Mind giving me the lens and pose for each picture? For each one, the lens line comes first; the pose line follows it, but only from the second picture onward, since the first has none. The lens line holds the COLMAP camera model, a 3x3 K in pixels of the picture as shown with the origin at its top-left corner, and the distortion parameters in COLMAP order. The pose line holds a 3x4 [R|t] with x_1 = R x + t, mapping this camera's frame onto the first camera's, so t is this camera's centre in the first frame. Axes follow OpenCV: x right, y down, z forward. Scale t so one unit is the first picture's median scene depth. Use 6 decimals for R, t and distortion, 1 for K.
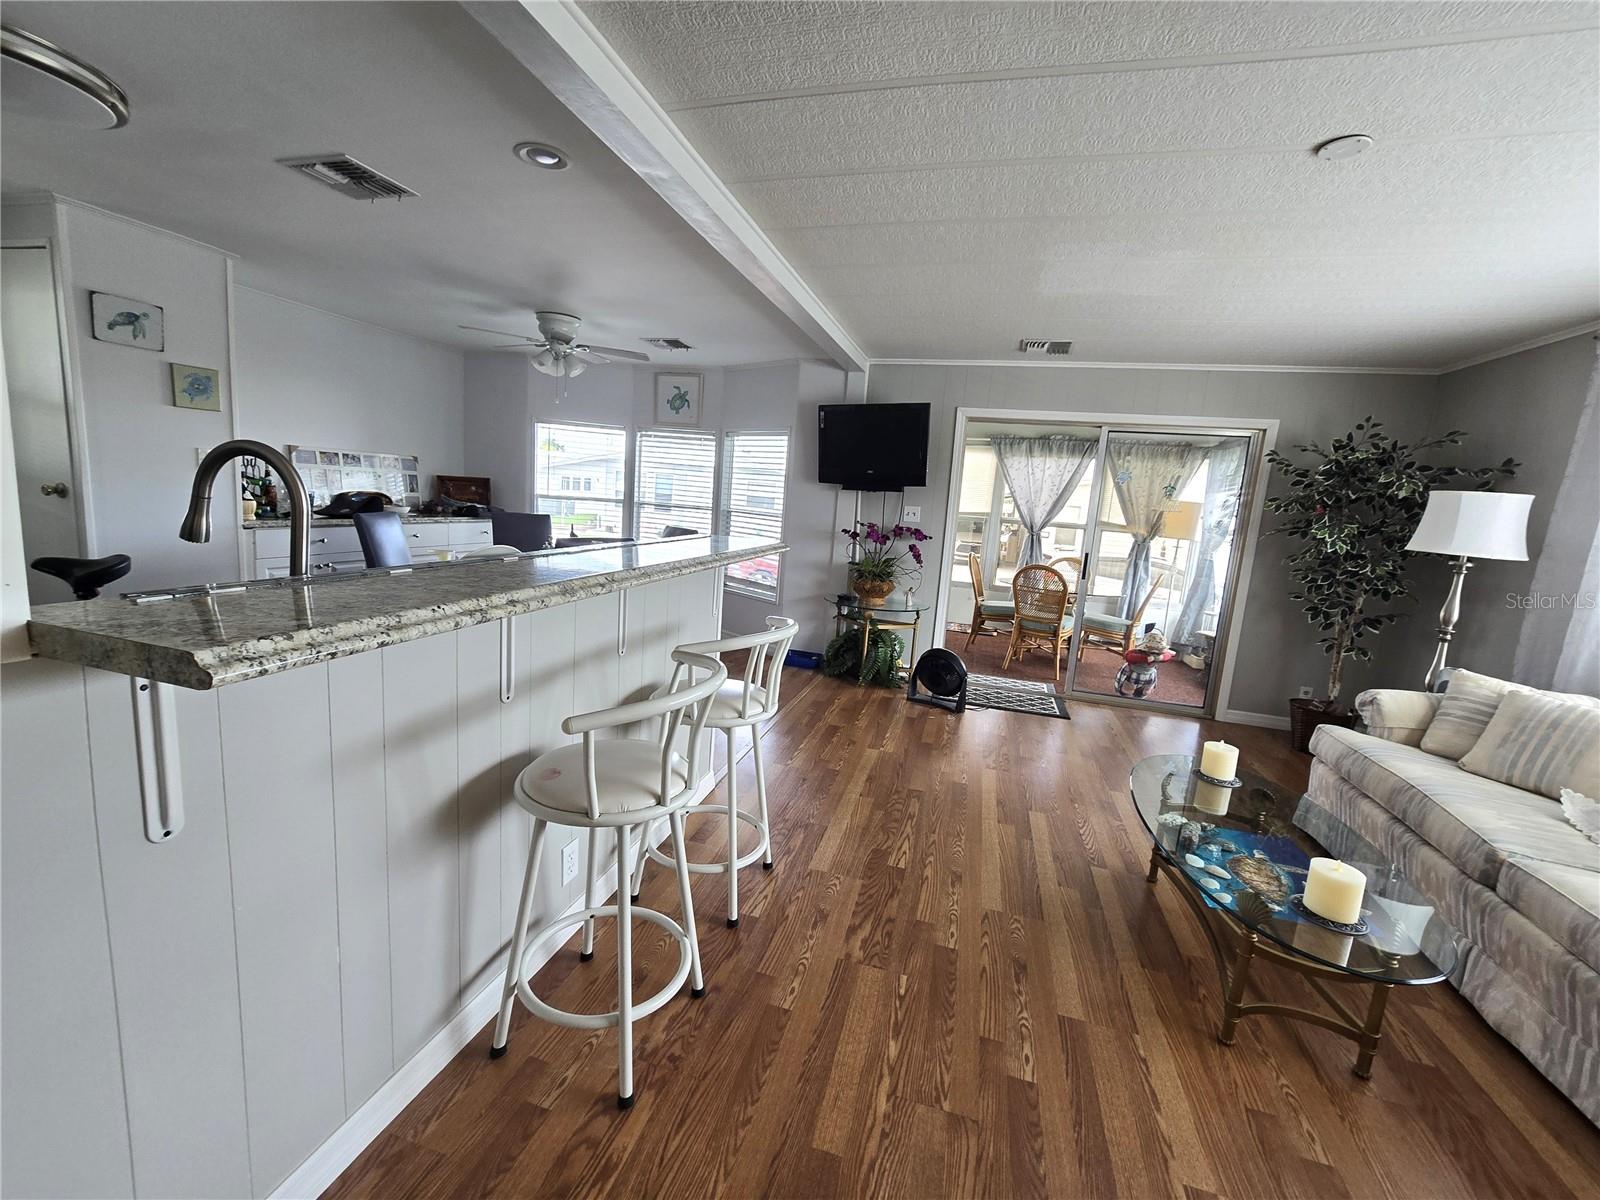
lens RADIAL K [[655.0, 0, 804.4], [0, 655.0, 597.1], [0, 0, 1]] dist [-0.002964, 0.000627]
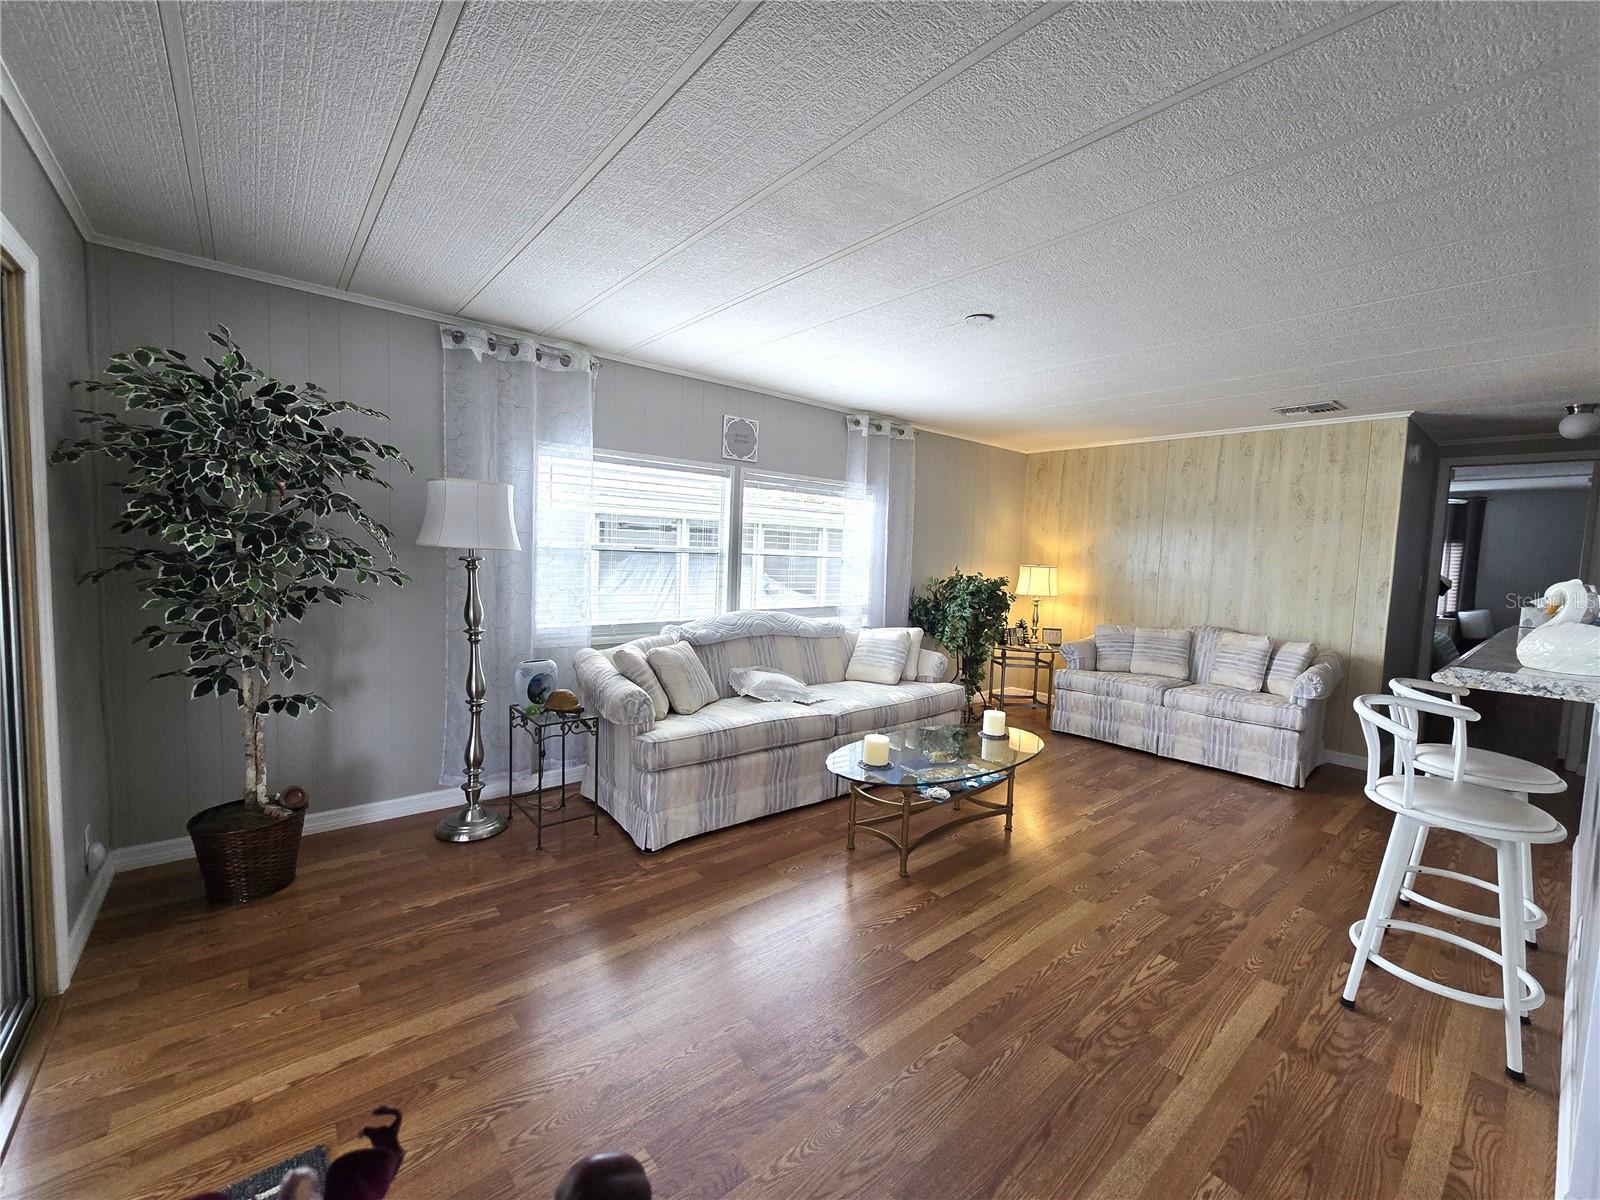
lens RADIAL K [[655.0, 0, 806.4], [0, 655.0, 596.9], [0, 0, 1]] dist [-0.002964, 0.000627]
pose [[-0.816049, -0.149265, 0.558377, 0.128281], [-0.013223, 0.970646, 0.240148, -0.314043], [-0.577832, 0.188589, -0.794068, 2.072695]]
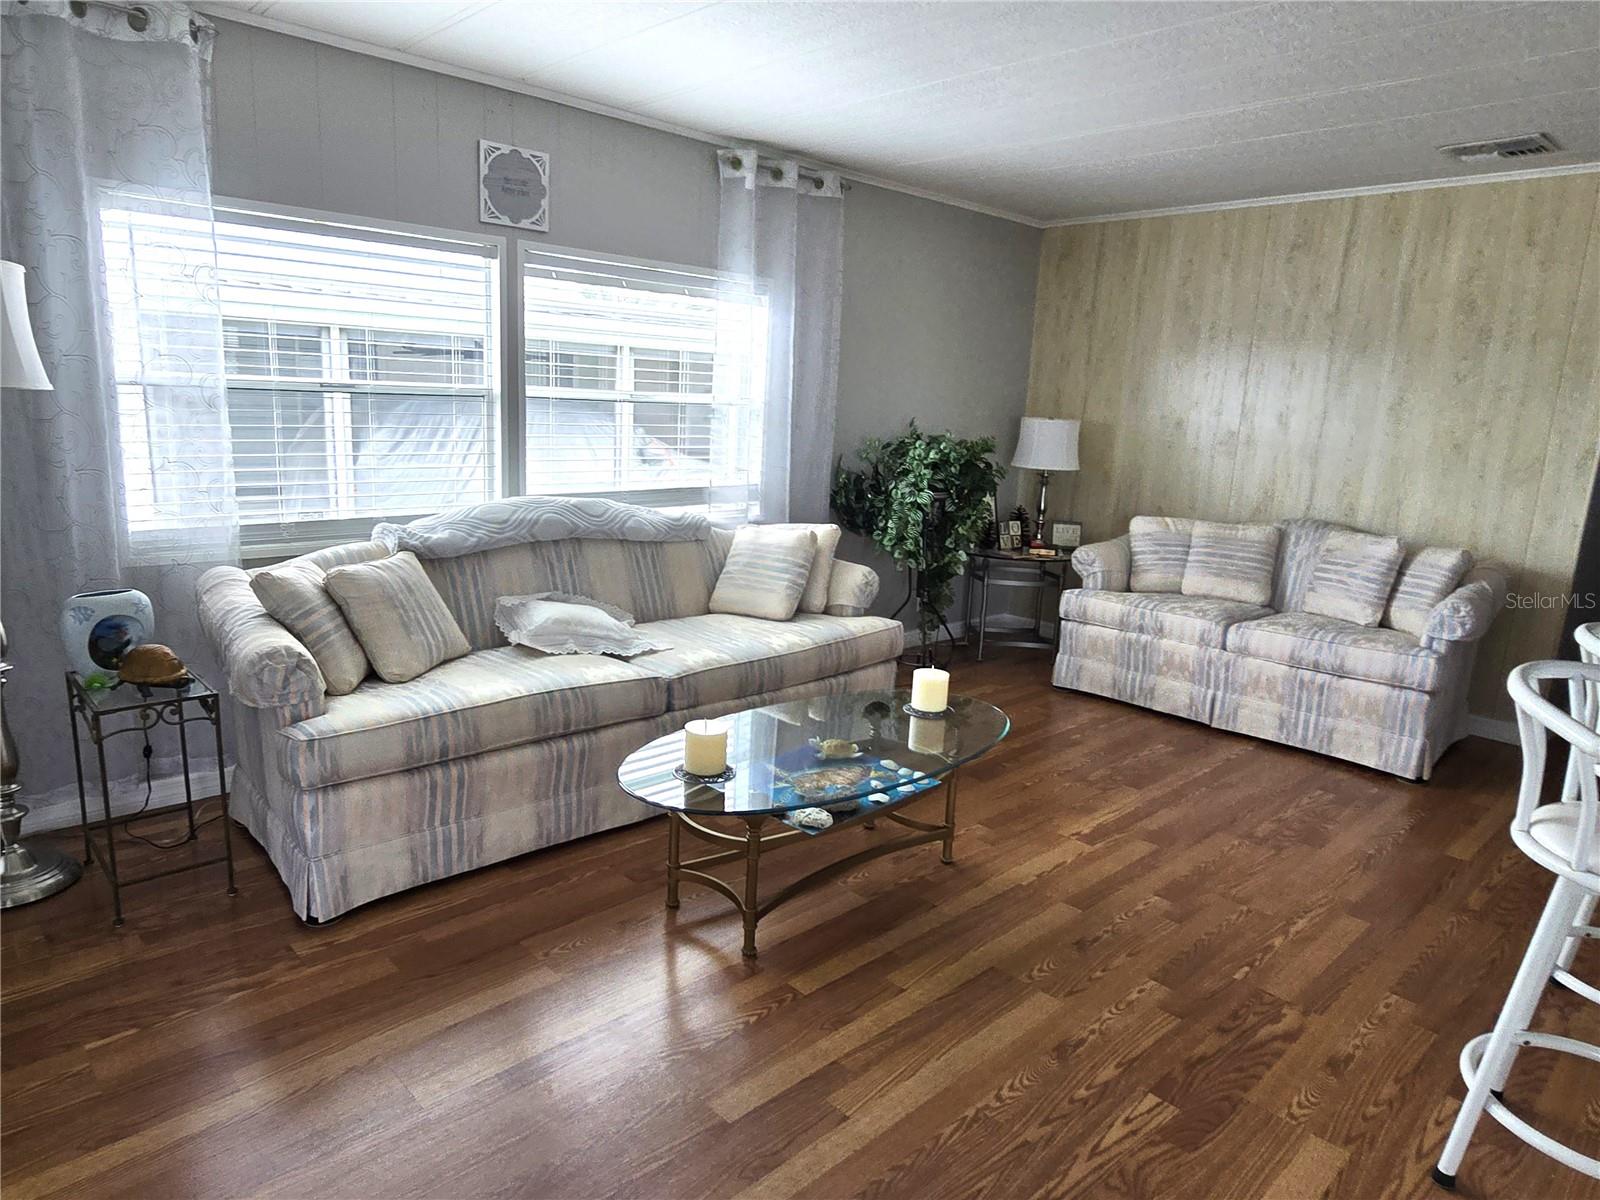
lens RADIAL K [[993.9, 0, 790.3], [0, 993.9, 606.4], [0, 0, 1]] dist [0.003368, -0.005519]
pose [[-0.843795, -0.222492, 0.488373, 0.097534], [-0.027184, 0.926563, 0.375155, -0.286546], [-0.535977, 0.303278, -0.787877, 1.819576]]
